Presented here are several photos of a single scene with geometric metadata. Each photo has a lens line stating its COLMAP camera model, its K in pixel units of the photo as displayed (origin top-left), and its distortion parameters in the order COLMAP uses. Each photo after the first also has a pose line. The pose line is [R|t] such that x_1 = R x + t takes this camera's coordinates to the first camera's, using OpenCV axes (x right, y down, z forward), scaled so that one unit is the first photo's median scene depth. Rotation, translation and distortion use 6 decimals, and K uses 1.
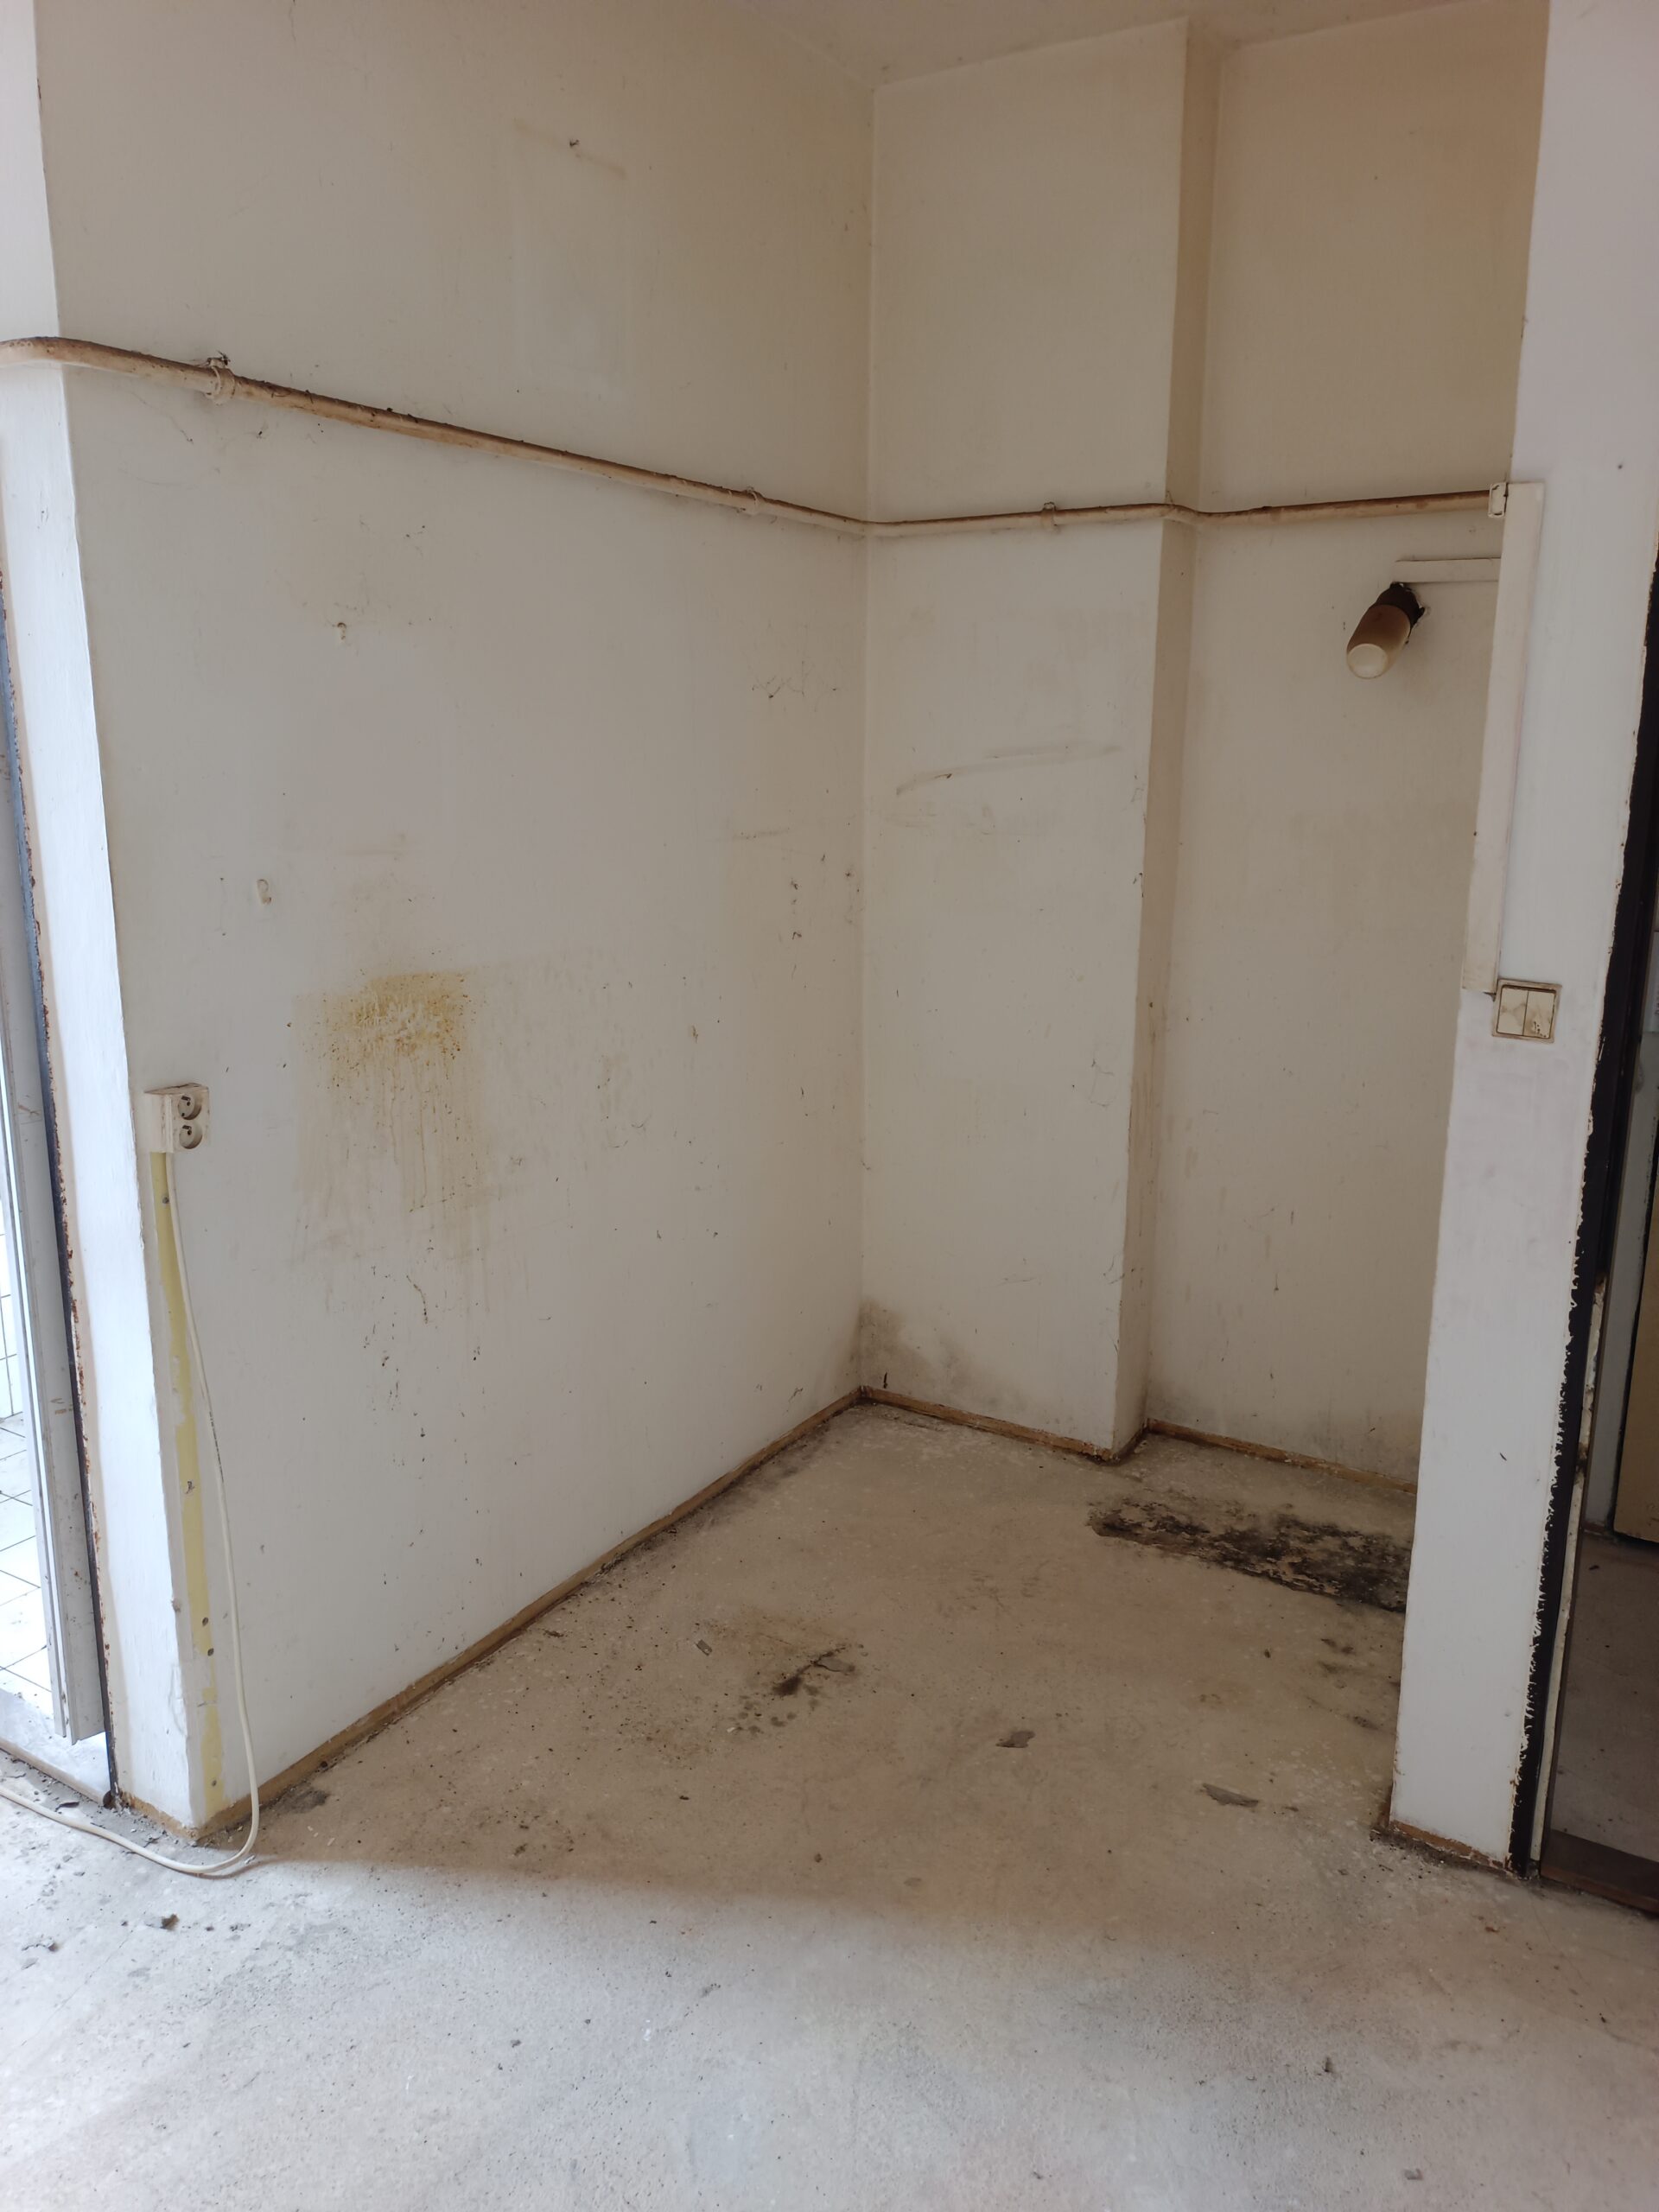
lens RADIAL K [[1620.0, 0, 829.5], [0, 1620.0, 1106.0], [0, 0, 1]] dist [0.079111, -0.098885]
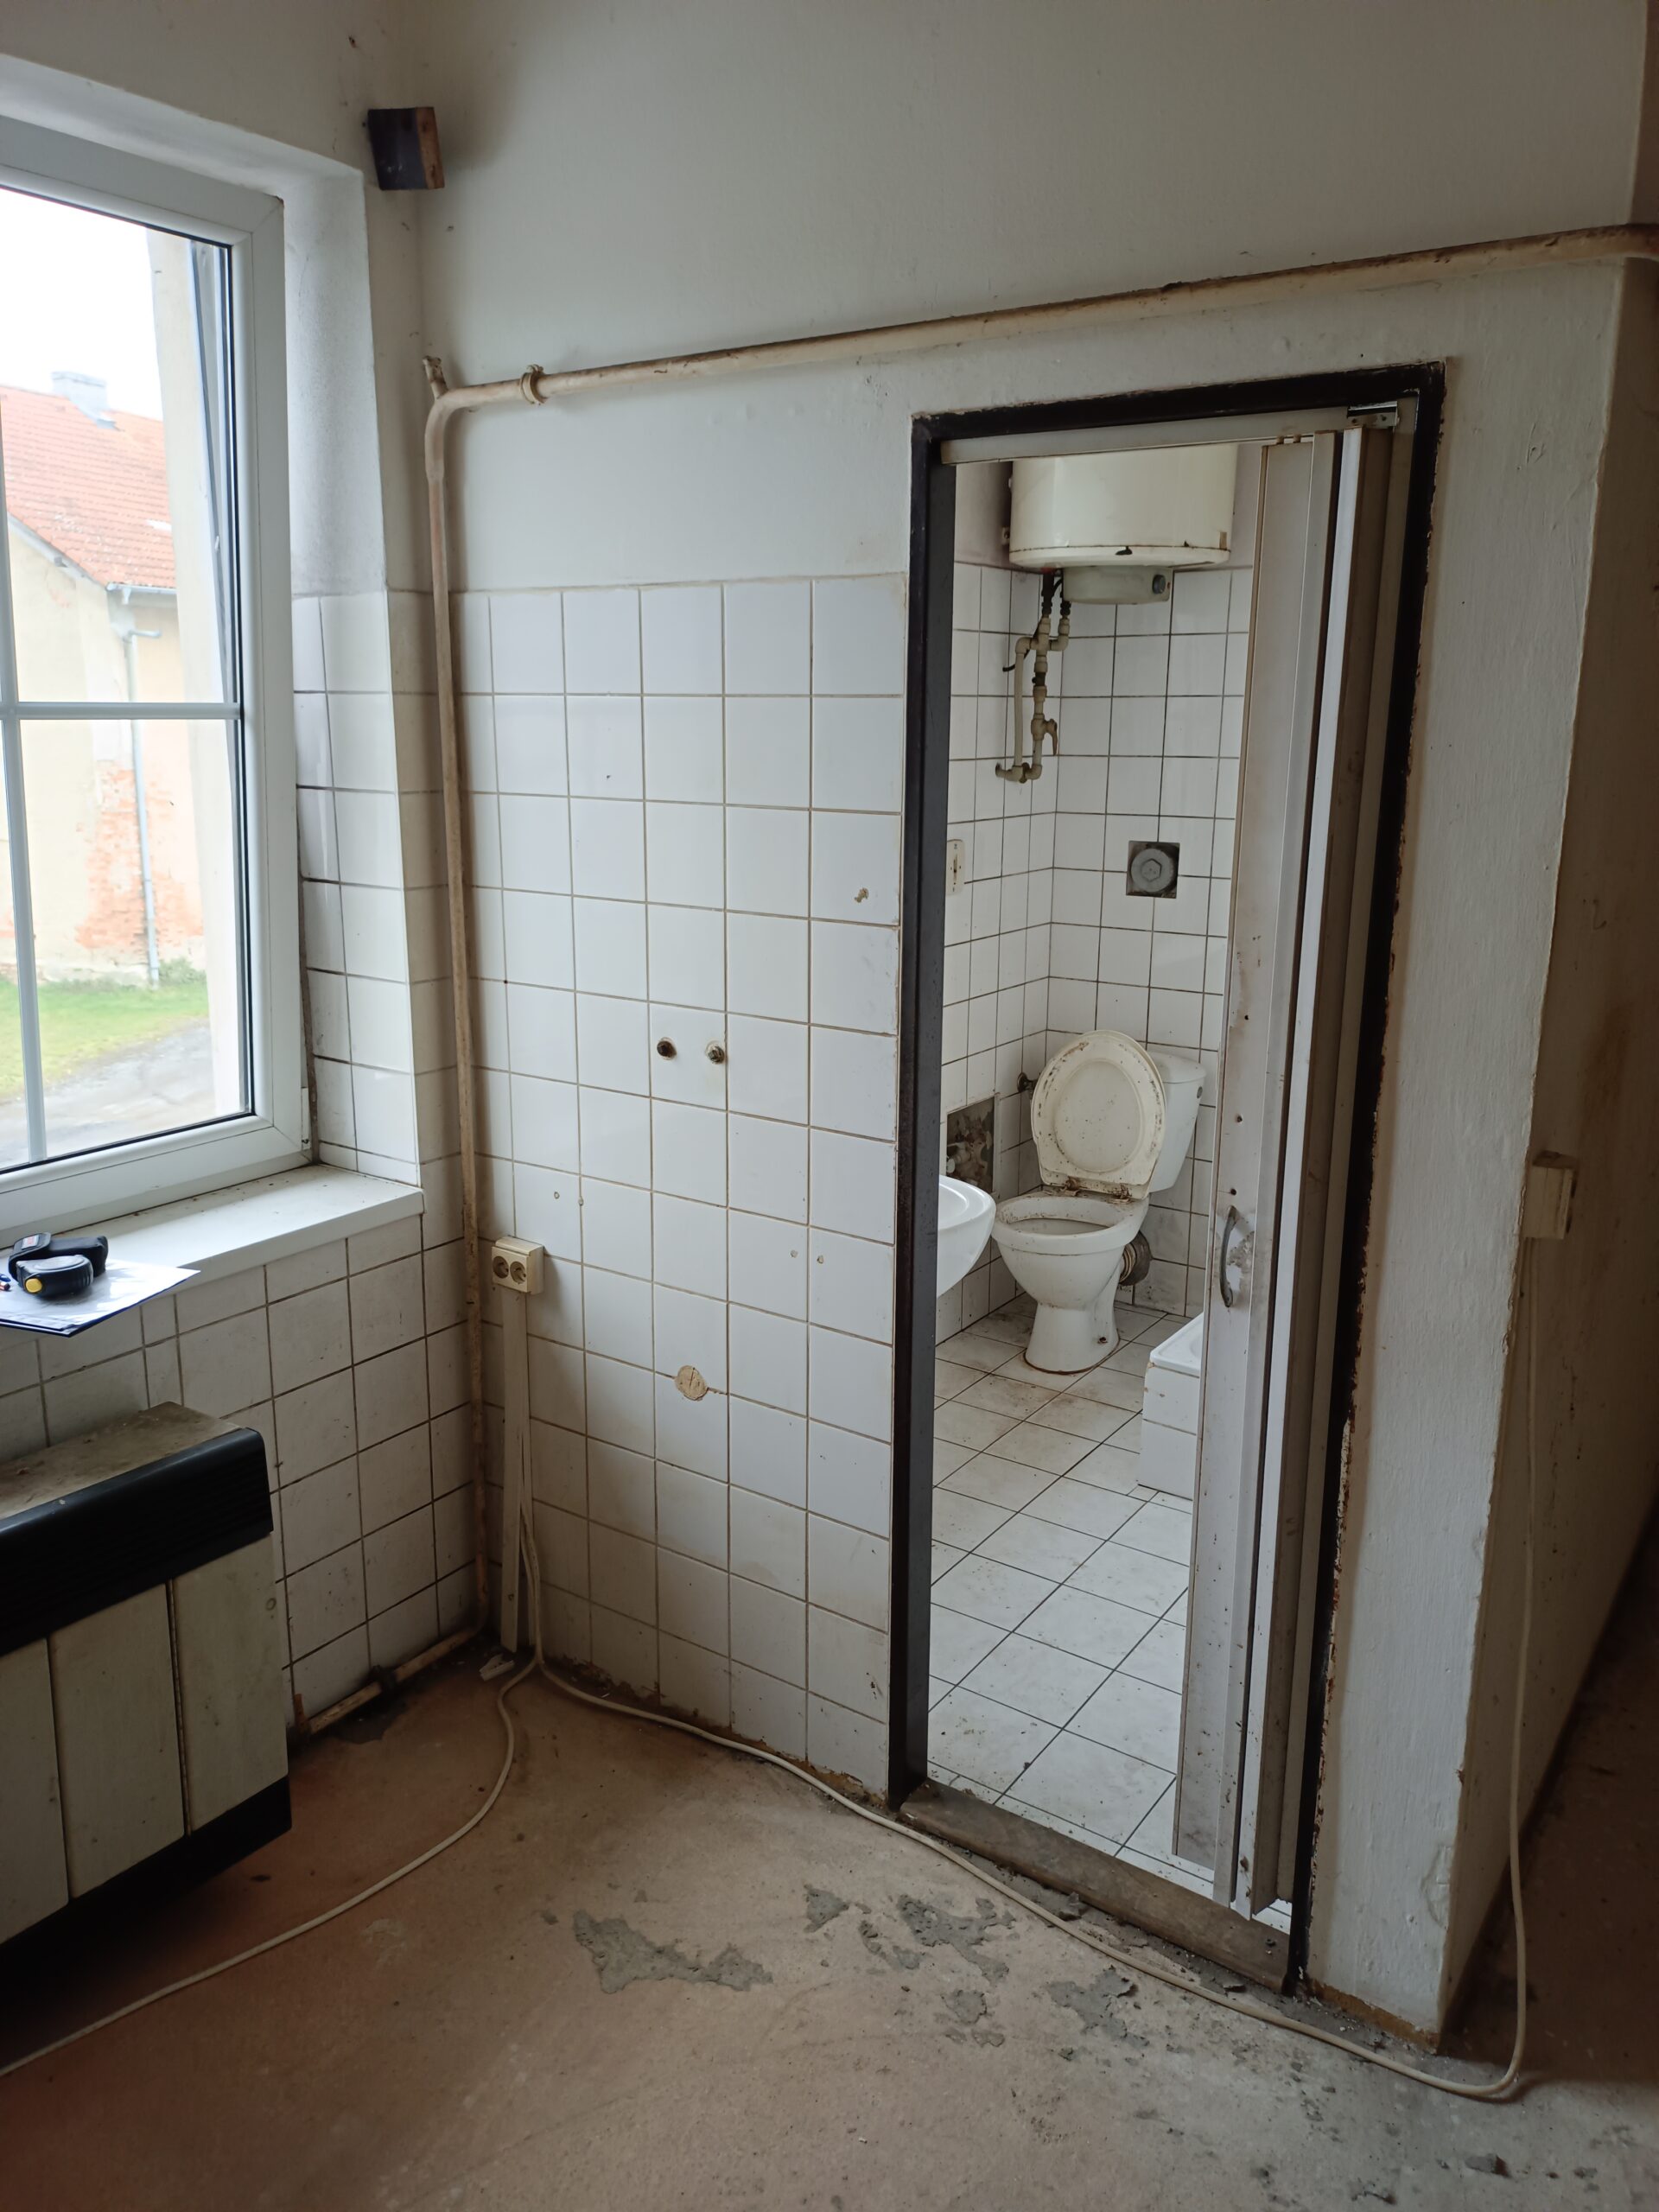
lens RADIAL K [[1620.0, 0, 829.5], [0, 1620.0, 1106.0], [0, 0, 1]] dist [0.079111, -0.098885]
pose [[0.998275, 0.012591, -0.057338, -0.658272], [-0.011680, 0.999801, 0.016203, -0.042129], [0.057531, -0.015505, 0.998223, 0.158142]]
